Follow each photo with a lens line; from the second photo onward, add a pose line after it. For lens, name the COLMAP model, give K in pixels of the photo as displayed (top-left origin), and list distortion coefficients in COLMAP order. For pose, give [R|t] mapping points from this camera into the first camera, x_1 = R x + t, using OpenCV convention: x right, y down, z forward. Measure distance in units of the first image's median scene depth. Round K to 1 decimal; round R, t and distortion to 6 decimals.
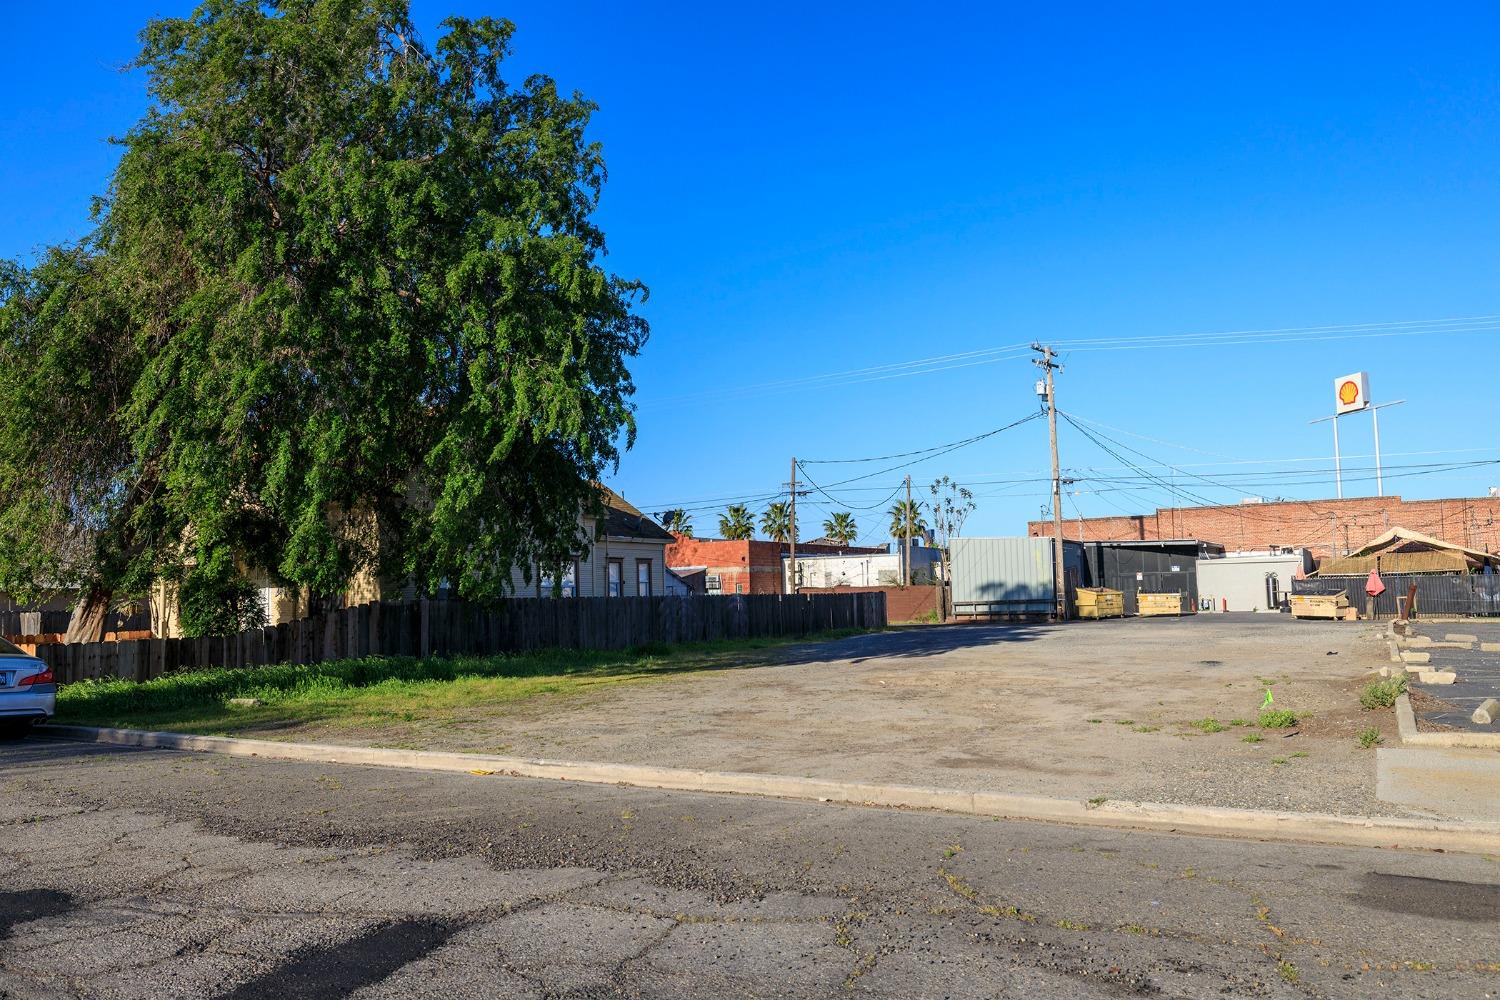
lens RADIAL K [[1184.1, 0, 750.0], [0, 1184.1, 500.0], [0, 0, 1]] dist [0.002540, 0.000761]
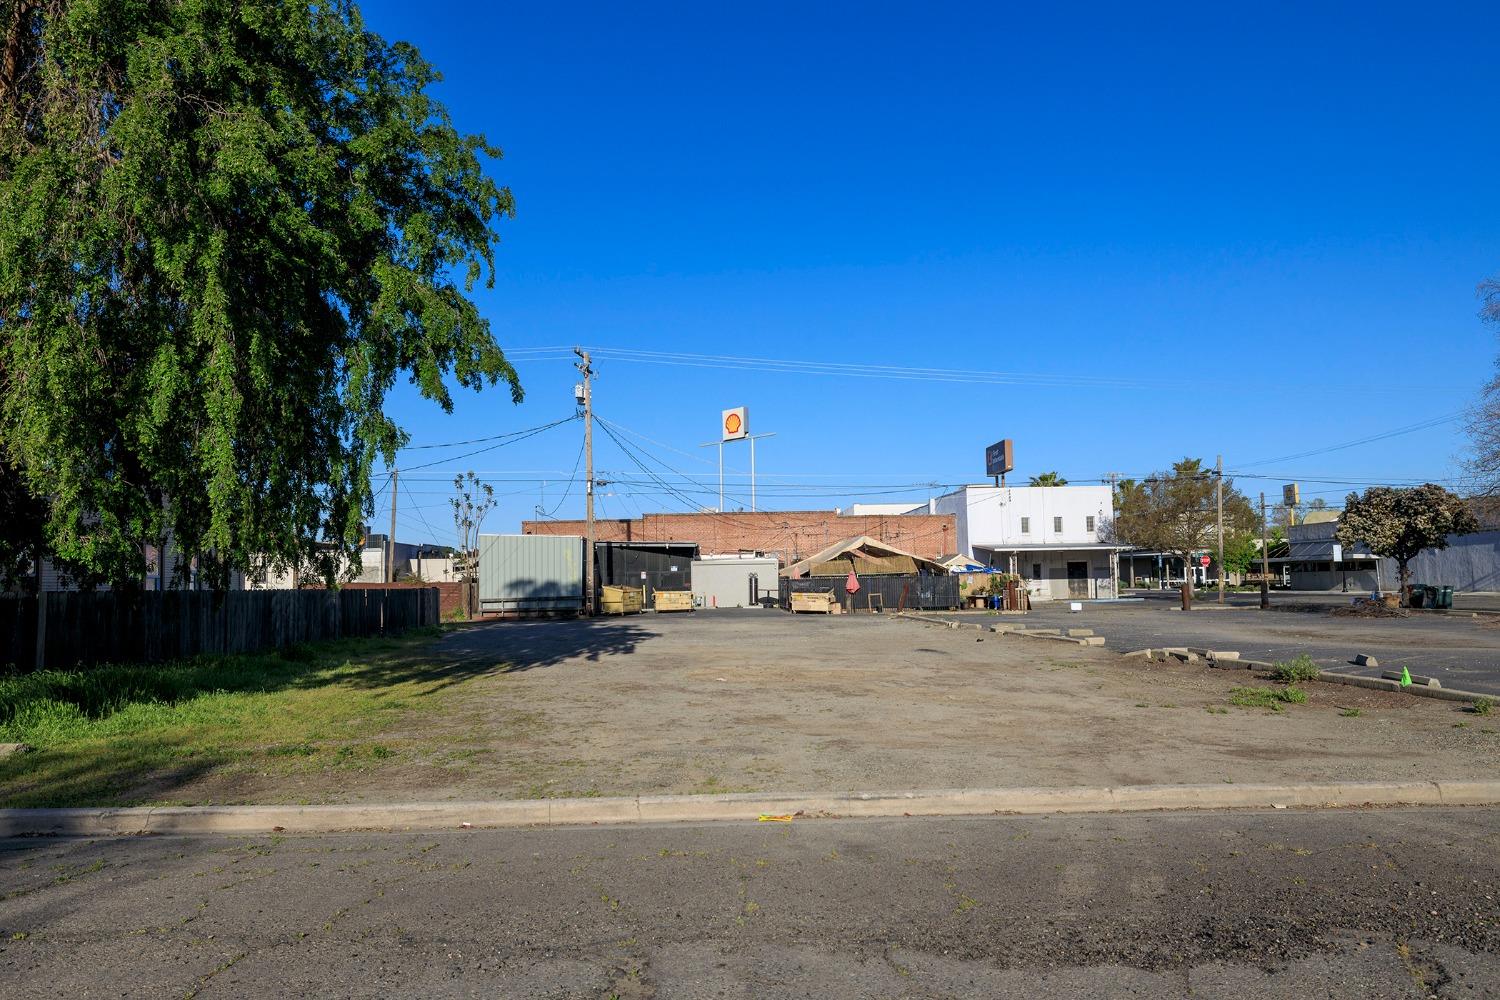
lens RADIAL K [[1113.5, 0, 750.0], [0, 1113.5, 500.0], [0, 0, 1]] dist [-0.001490, -0.001115]
pose [[0.842743, 0.047631, 0.536205, -0.143626], [-0.044804, 0.998828, -0.018308, 0.010896], [-0.536448, -0.008595, 0.843890, 0.099499]]
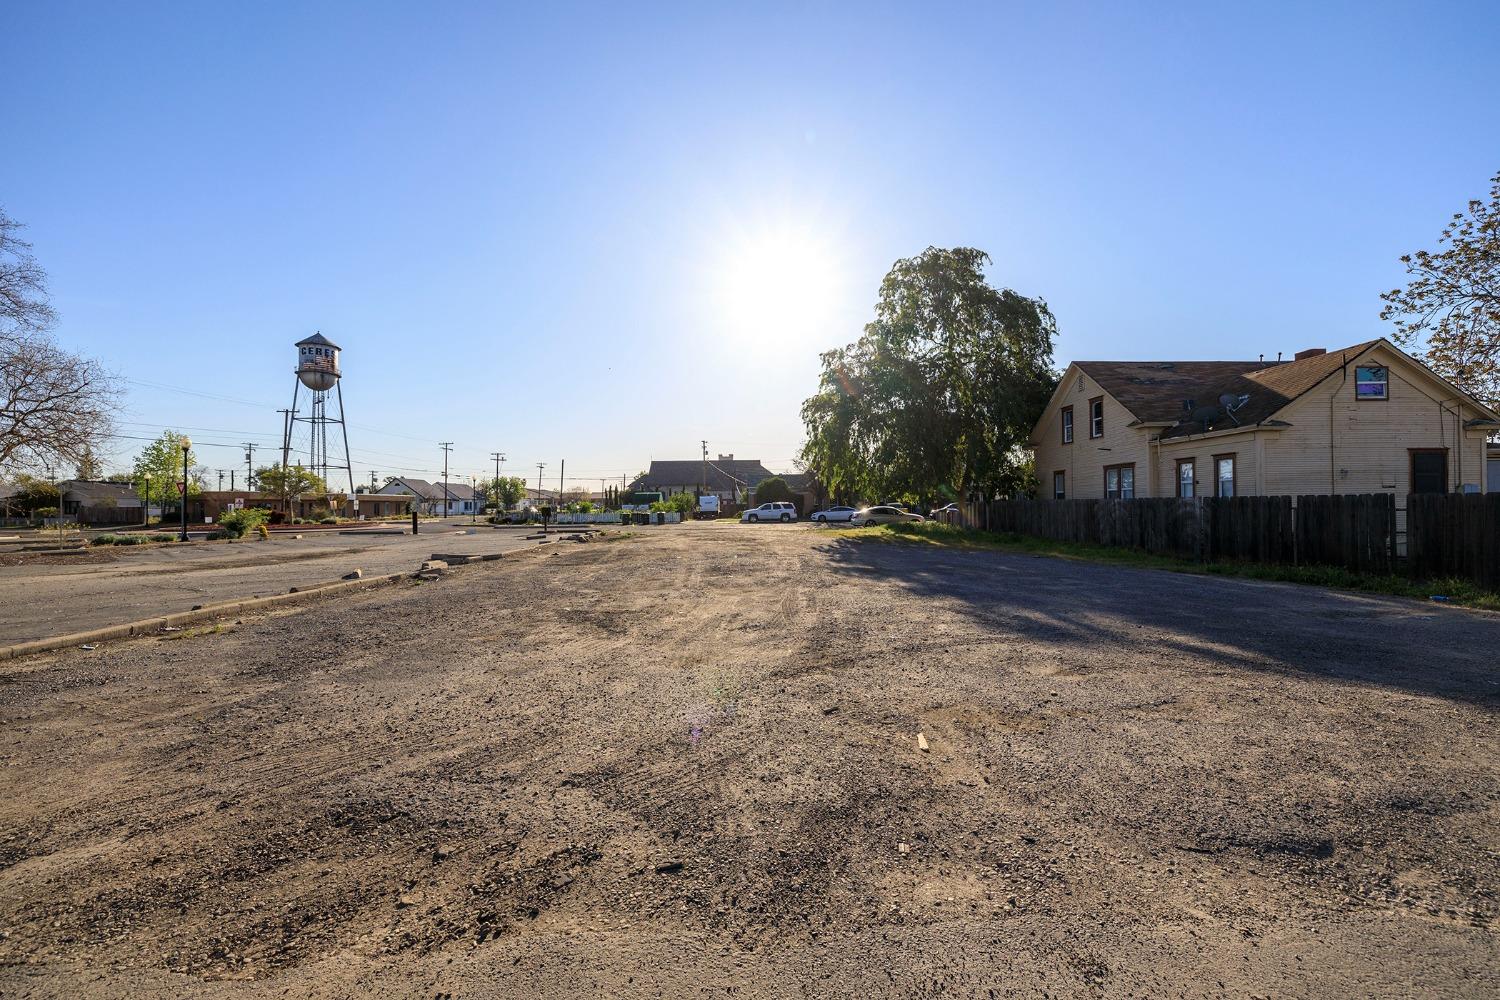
lens RADIAL K [[639.9, 0, 750.0], [0, 639.9, 500.0], [0, 0, 1]] dist [0.001584, -0.000038]
pose [[-0.834208, 0.020243, -0.551078, 0.329989], [0.068466, 0.995396, -0.067079, 0.065647], [0.547183, -0.093688, -0.831753, 0.865088]]
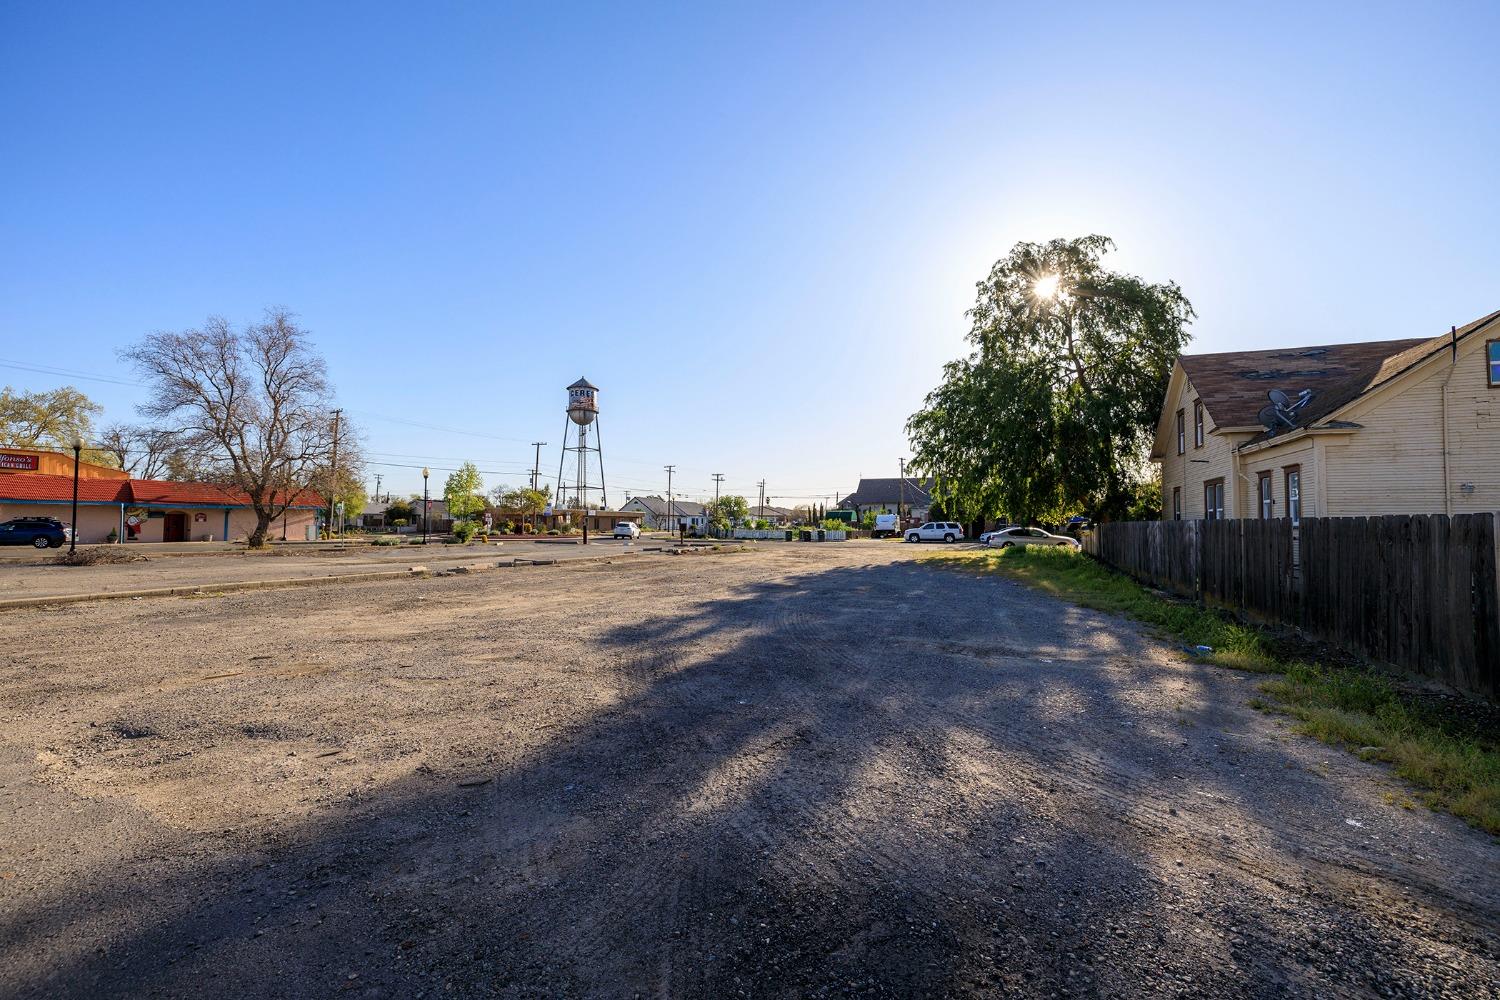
lens RADIAL K [[645.9, 0, 750.0], [0, 645.9, 500.0], [0, 0, 1]] dist [0.002242, 0.000024]
pose [[-0.983575, 0.005813, -0.180406, 0.204136], [0.026809, 0.993100, -0.114165, 0.074508], [0.178498, -0.117126, -0.976944, 0.942128]]
